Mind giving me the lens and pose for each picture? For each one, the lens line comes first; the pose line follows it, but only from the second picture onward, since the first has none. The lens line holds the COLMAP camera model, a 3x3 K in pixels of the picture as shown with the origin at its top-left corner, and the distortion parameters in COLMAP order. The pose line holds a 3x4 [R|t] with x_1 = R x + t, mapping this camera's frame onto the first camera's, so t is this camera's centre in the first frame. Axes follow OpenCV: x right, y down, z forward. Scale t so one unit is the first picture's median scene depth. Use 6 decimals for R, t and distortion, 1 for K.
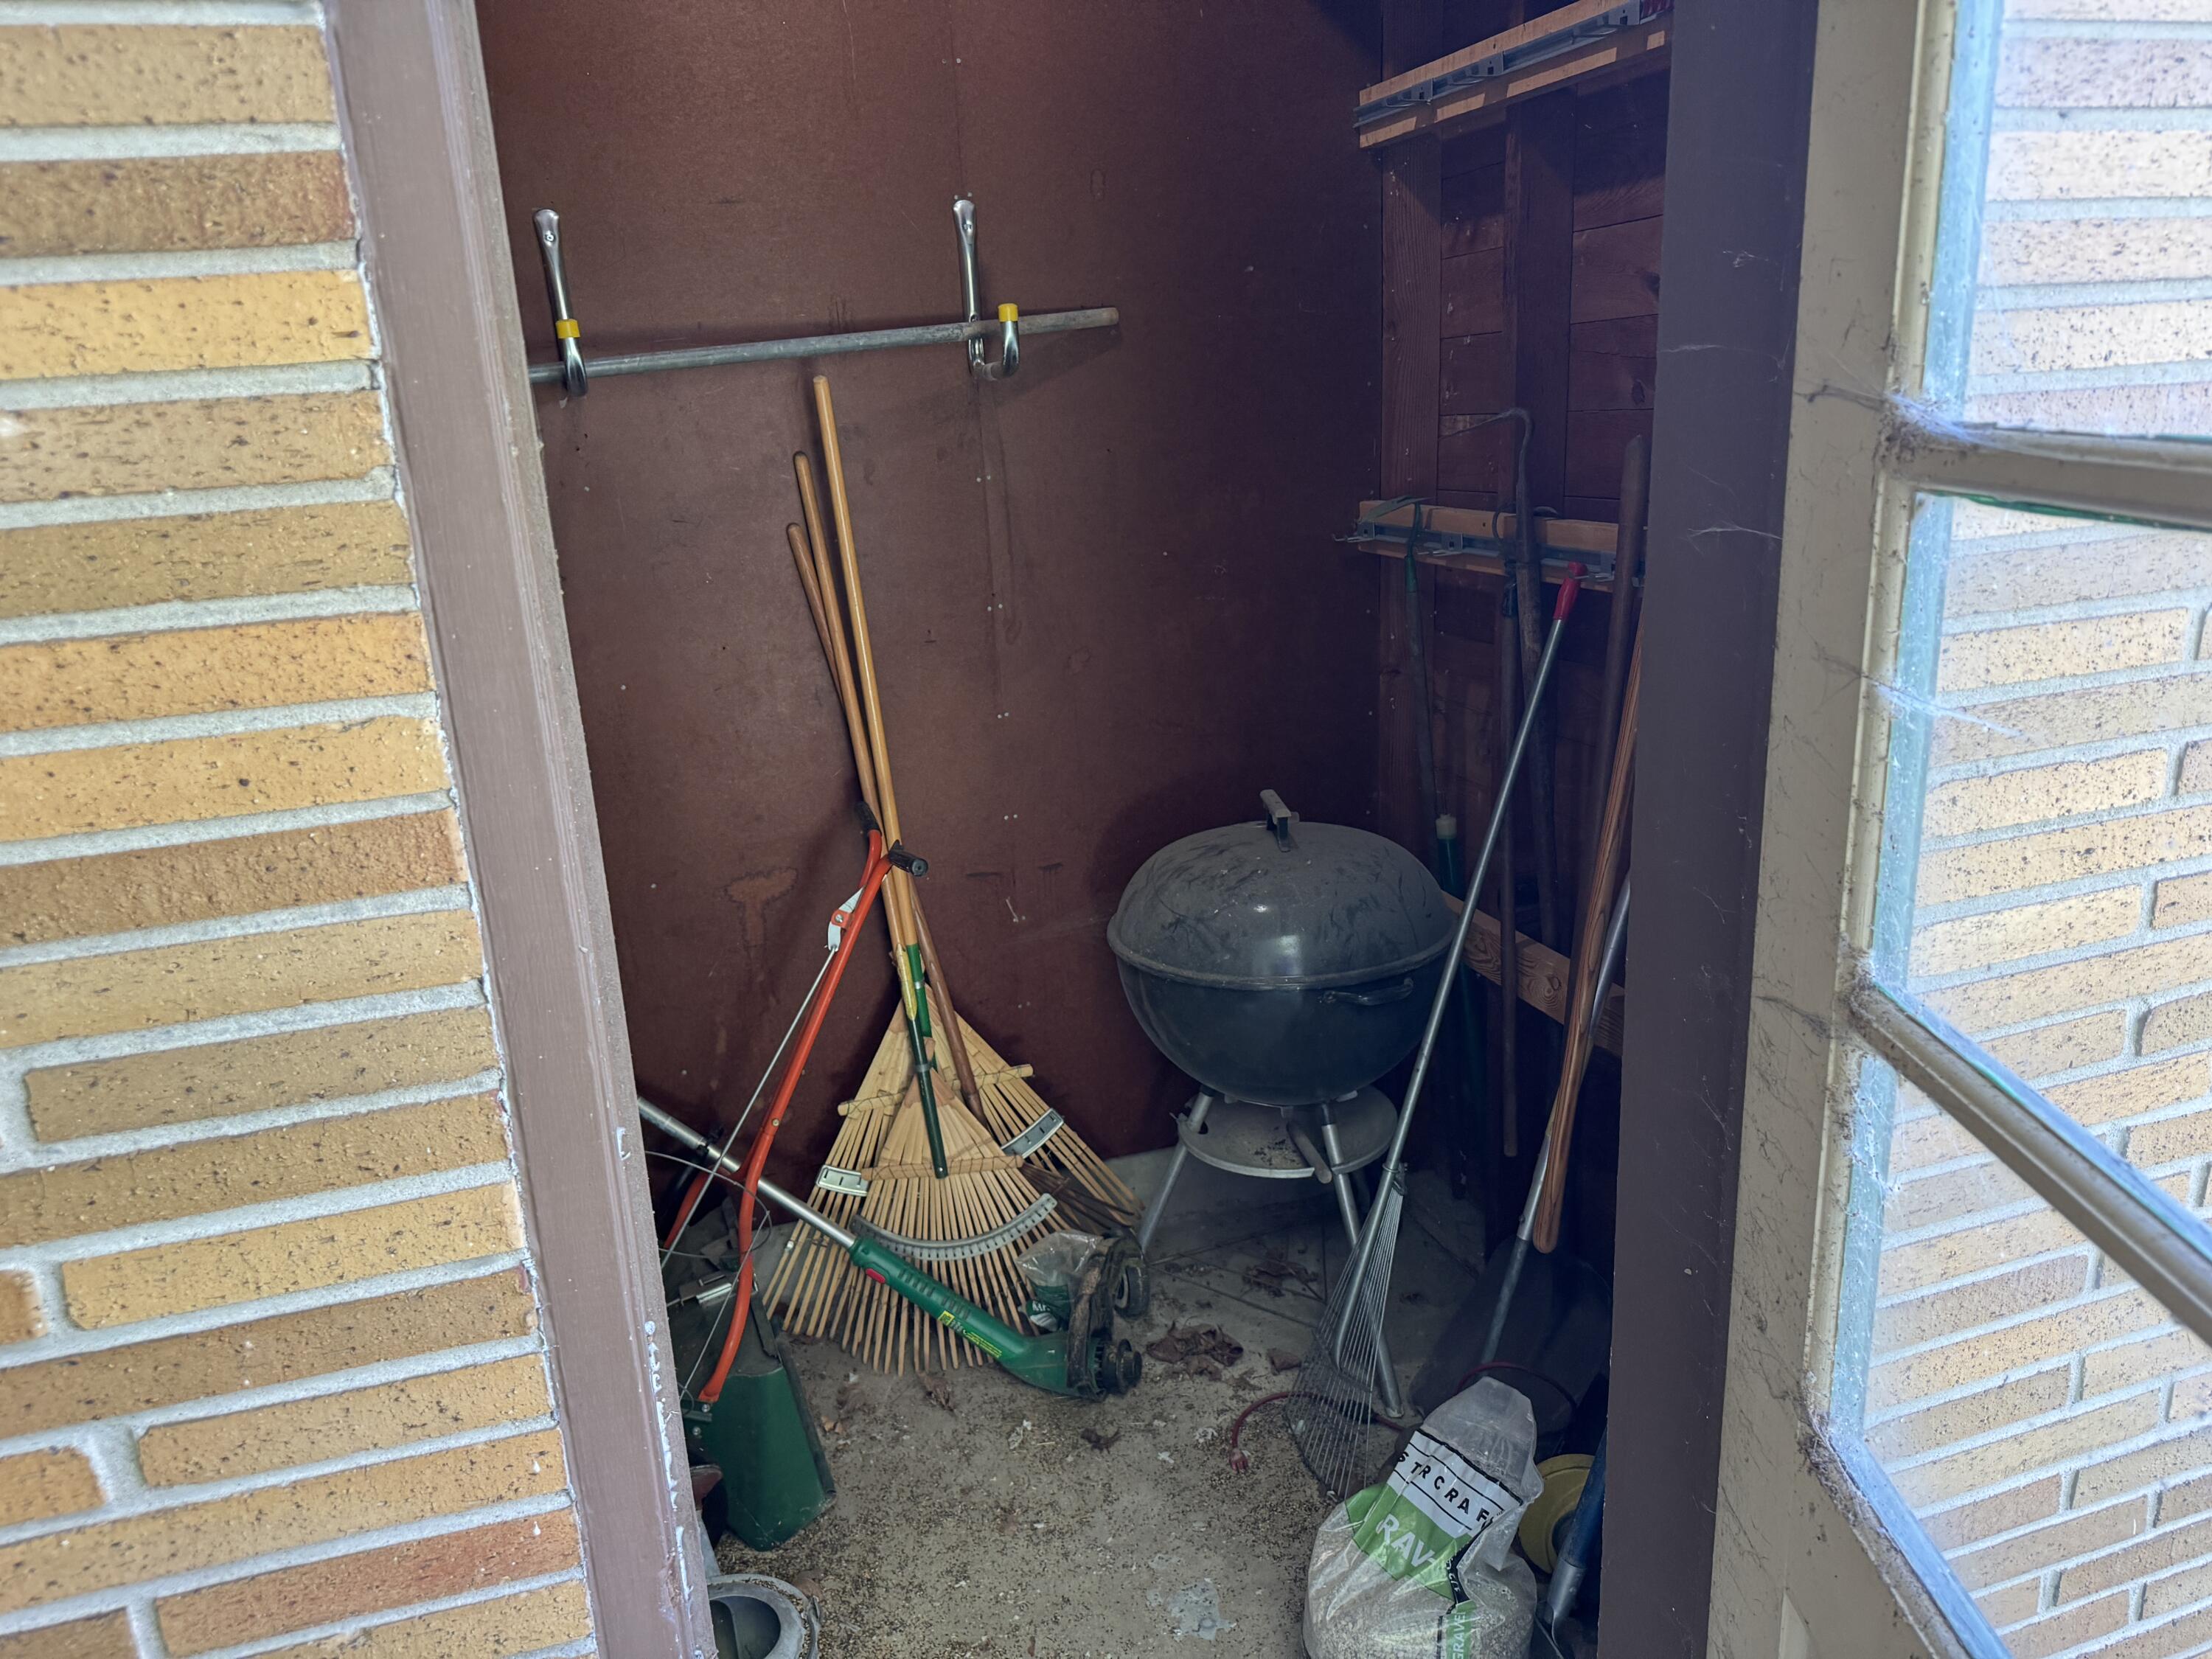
lens RADIAL K [[1559.2, 0, 1102.3], [0, 1559.2, 816.7], [0, 0, 1]] dist [0.073249, -0.068381]
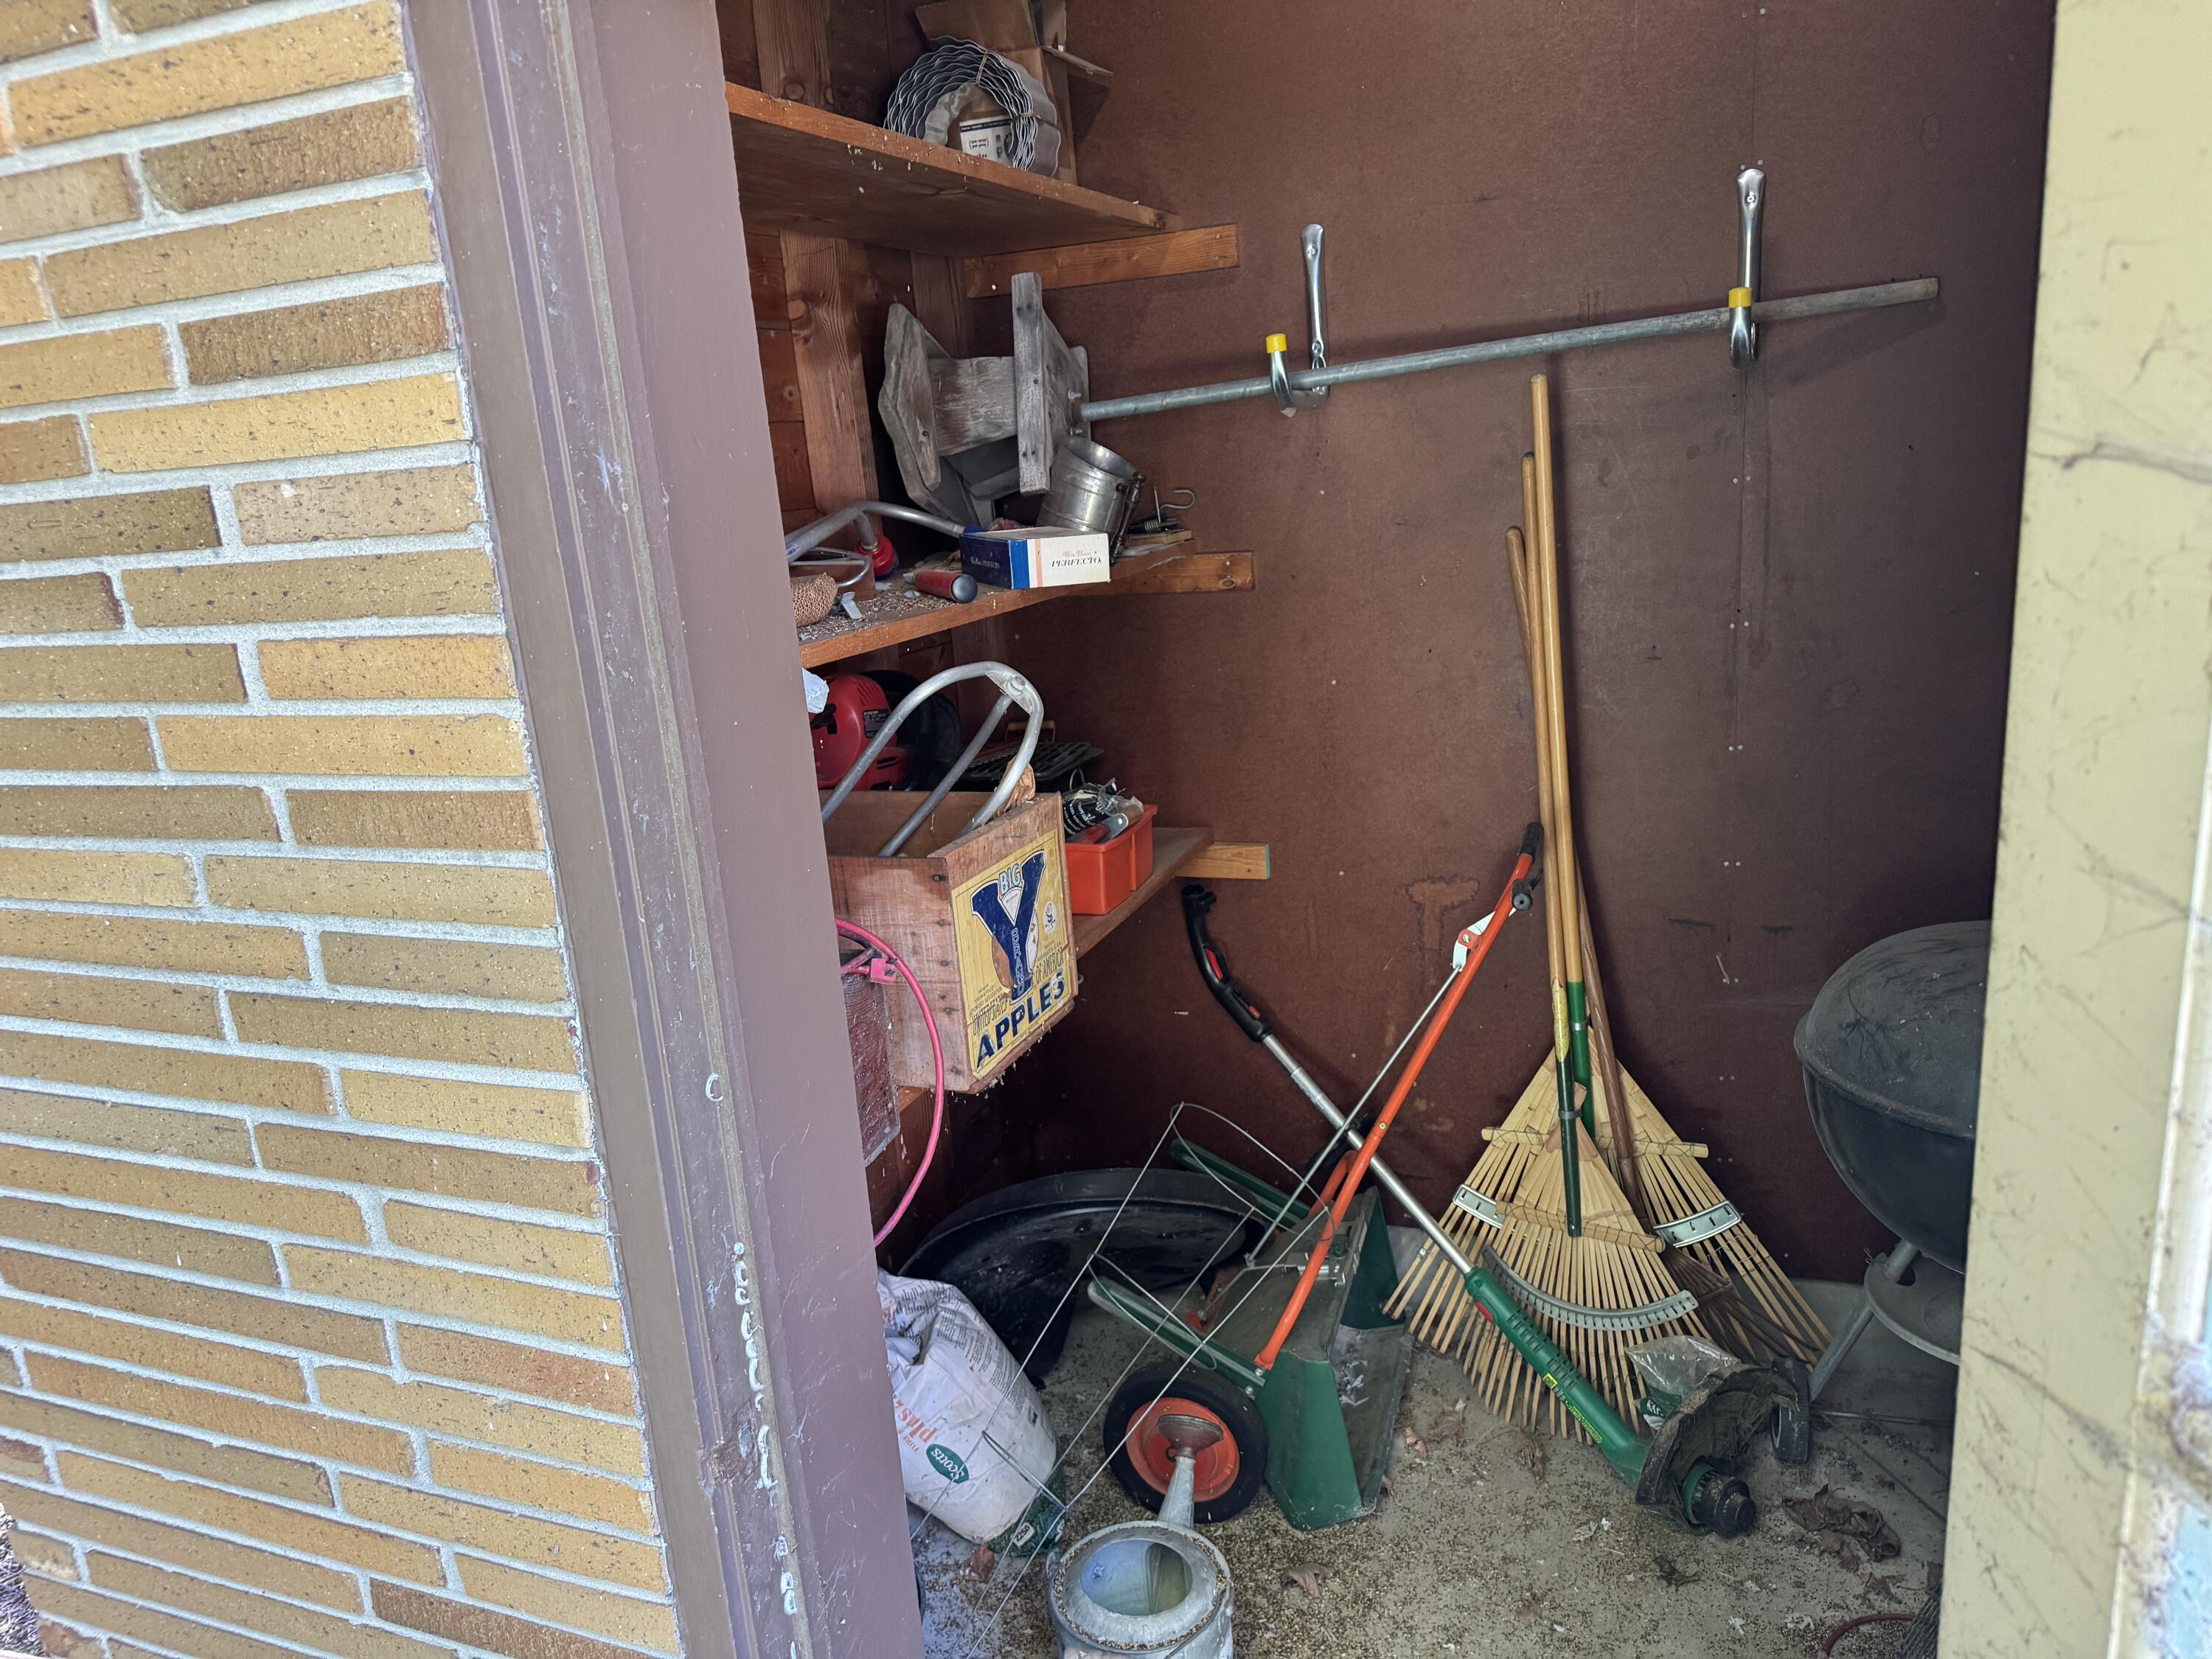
lens RADIAL K [[1566.9, 0, 1106.0], [0, 1566.9, 829.5], [0, 0, 1]] dist [0.056852, -0.070507]
pose [[0.787692, 0.151932, -0.597041, 0.671908], [-0.136764, 0.988056, 0.070998, -0.120980], [0.600697, 0.025729, 0.799063, 0.254812]]
